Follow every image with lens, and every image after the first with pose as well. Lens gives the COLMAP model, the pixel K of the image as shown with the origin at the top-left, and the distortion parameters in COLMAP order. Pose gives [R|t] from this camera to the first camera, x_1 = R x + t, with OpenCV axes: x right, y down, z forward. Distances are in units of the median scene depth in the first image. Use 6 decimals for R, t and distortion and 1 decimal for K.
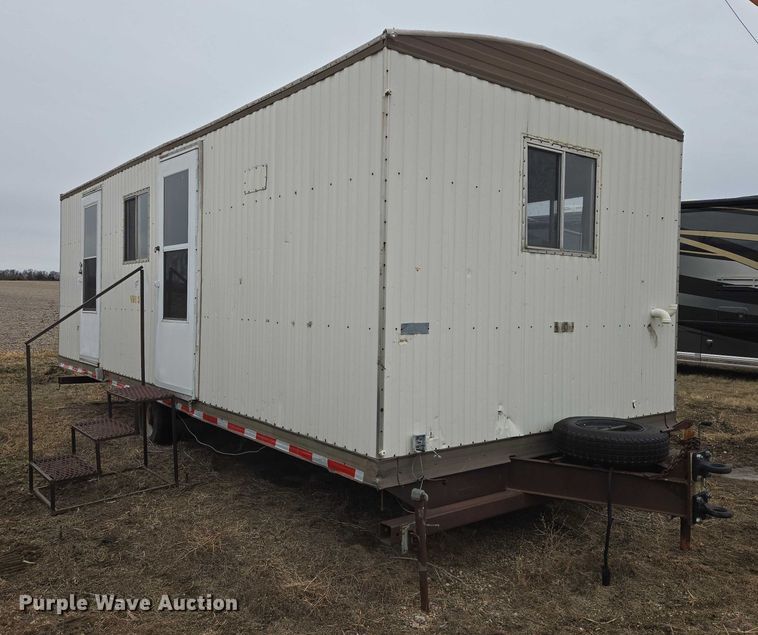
lens RADIAL K [[653.4, 0, 376.4], [0, 653.4, 302.1], [0, 0, 1]] dist [0.087853, -0.011970]
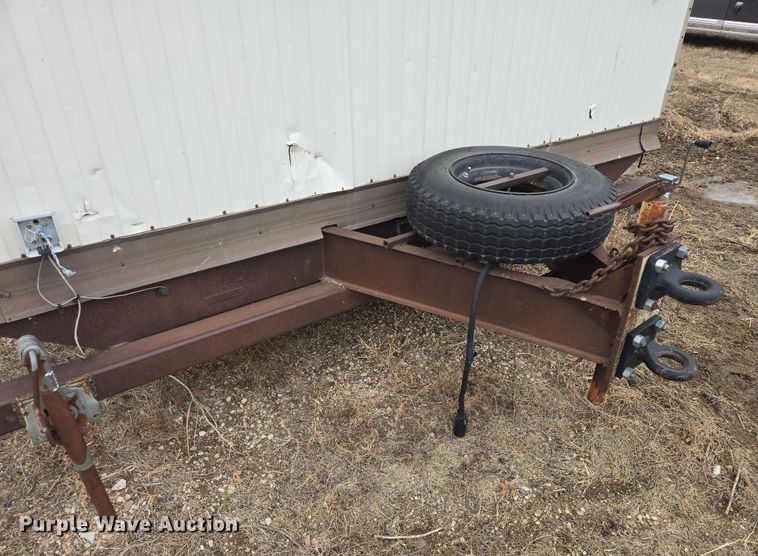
lens RADIAL K [[553.1, 0, 402.6], [0, 553.1, 299.3], [0, 0, 1]] dist [0.091770, -0.070716]
pose [[0.999852, 0.012260, -0.012054, 0.278530], [-0.004458, 0.861973, 0.506935, 0.053554], [0.016605, -0.506806, 0.861900, 0.586166]]
